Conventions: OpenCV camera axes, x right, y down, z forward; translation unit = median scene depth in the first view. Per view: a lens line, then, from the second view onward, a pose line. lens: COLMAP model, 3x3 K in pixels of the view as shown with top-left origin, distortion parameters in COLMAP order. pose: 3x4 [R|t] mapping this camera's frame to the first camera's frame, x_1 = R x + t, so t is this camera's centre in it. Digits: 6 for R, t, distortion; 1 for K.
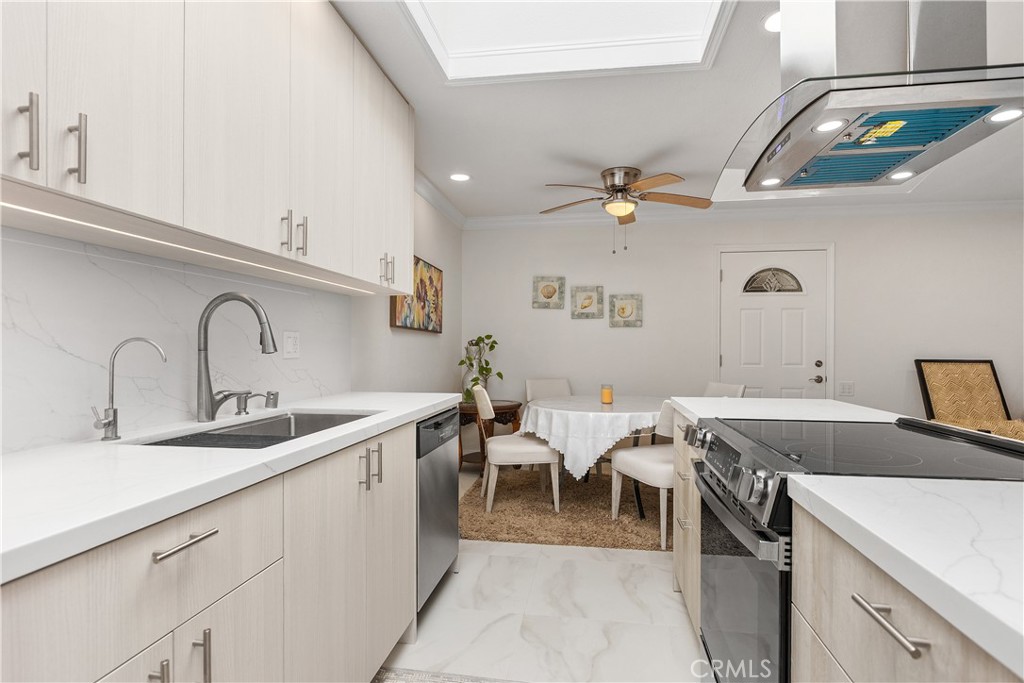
lens RADIAL K [[510.9, 0, 512.0], [0, 510.9, 341.5], [0, 0, 1]] dist [-0.000070, -0.000075]
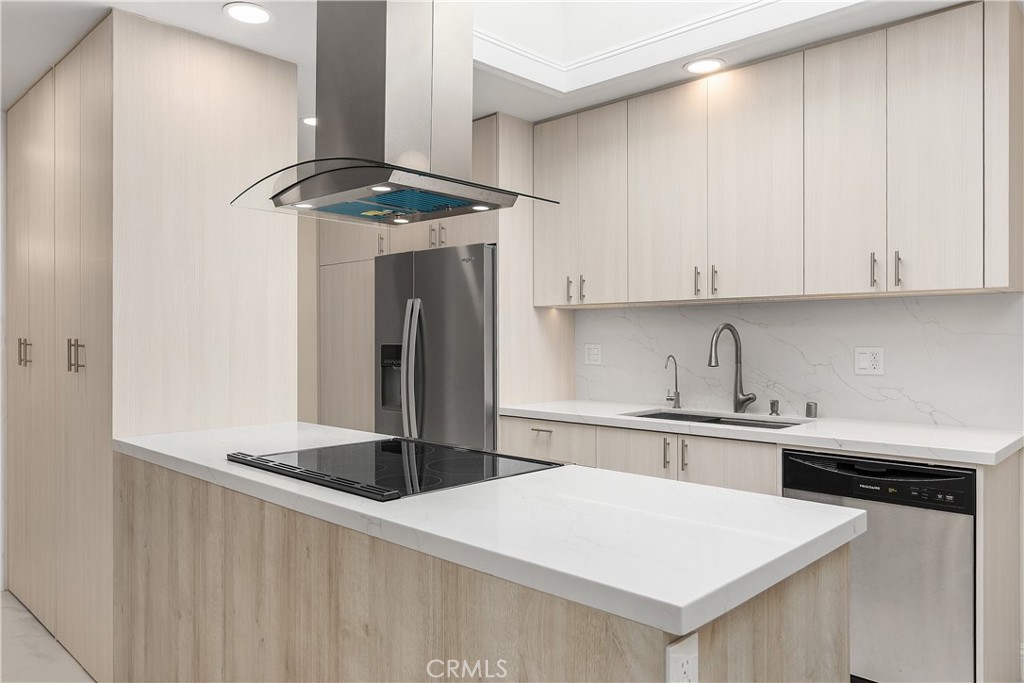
lens RADIAL K [[715.1, 0, 510.1], [0, 715.1, 337.8], [0, 0, 1]] dist [-0.006378, -0.001719]
pose [[-0.570822, 0.000360, -0.821074, 0.511958], [0.011705, 0.999902, -0.007699, -0.016884], [0.820990, -0.014005, -0.570770, 0.582845]]
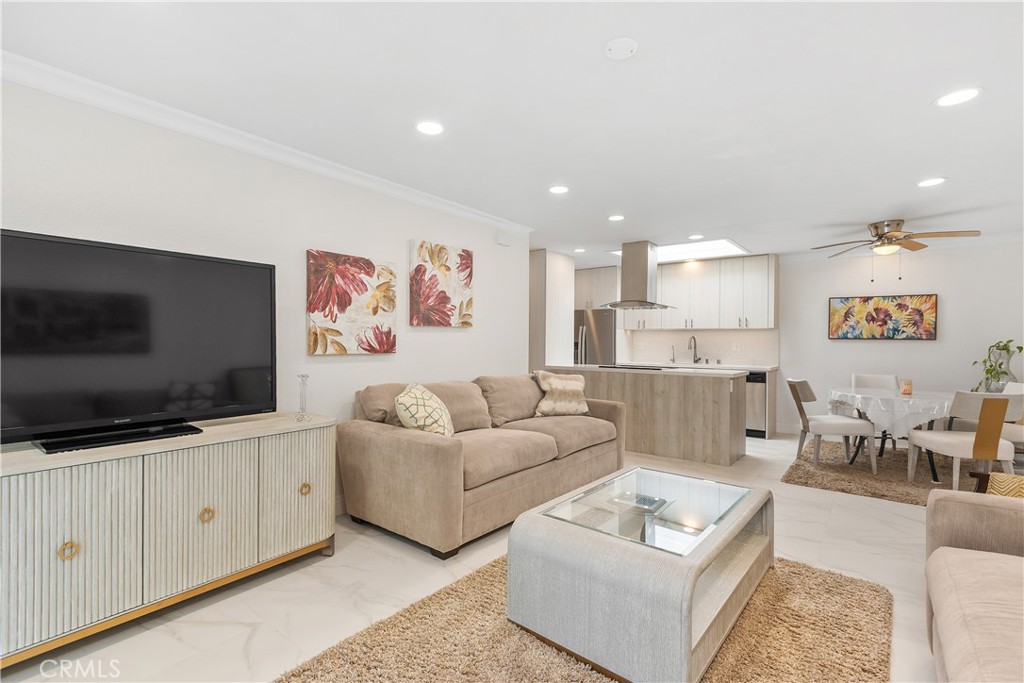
lens RADIAL K [[467.5, 0, 512.0], [0, 467.5, 341.5], [0, 0, 1]] dist [-0.000986, -0.000494]
pose [[-0.489099, -0.006749, -0.872202, 1.419191], [0.002811, 0.999953, -0.009314, -0.003244], [0.872224, -0.007007, -0.489056, 0.584981]]
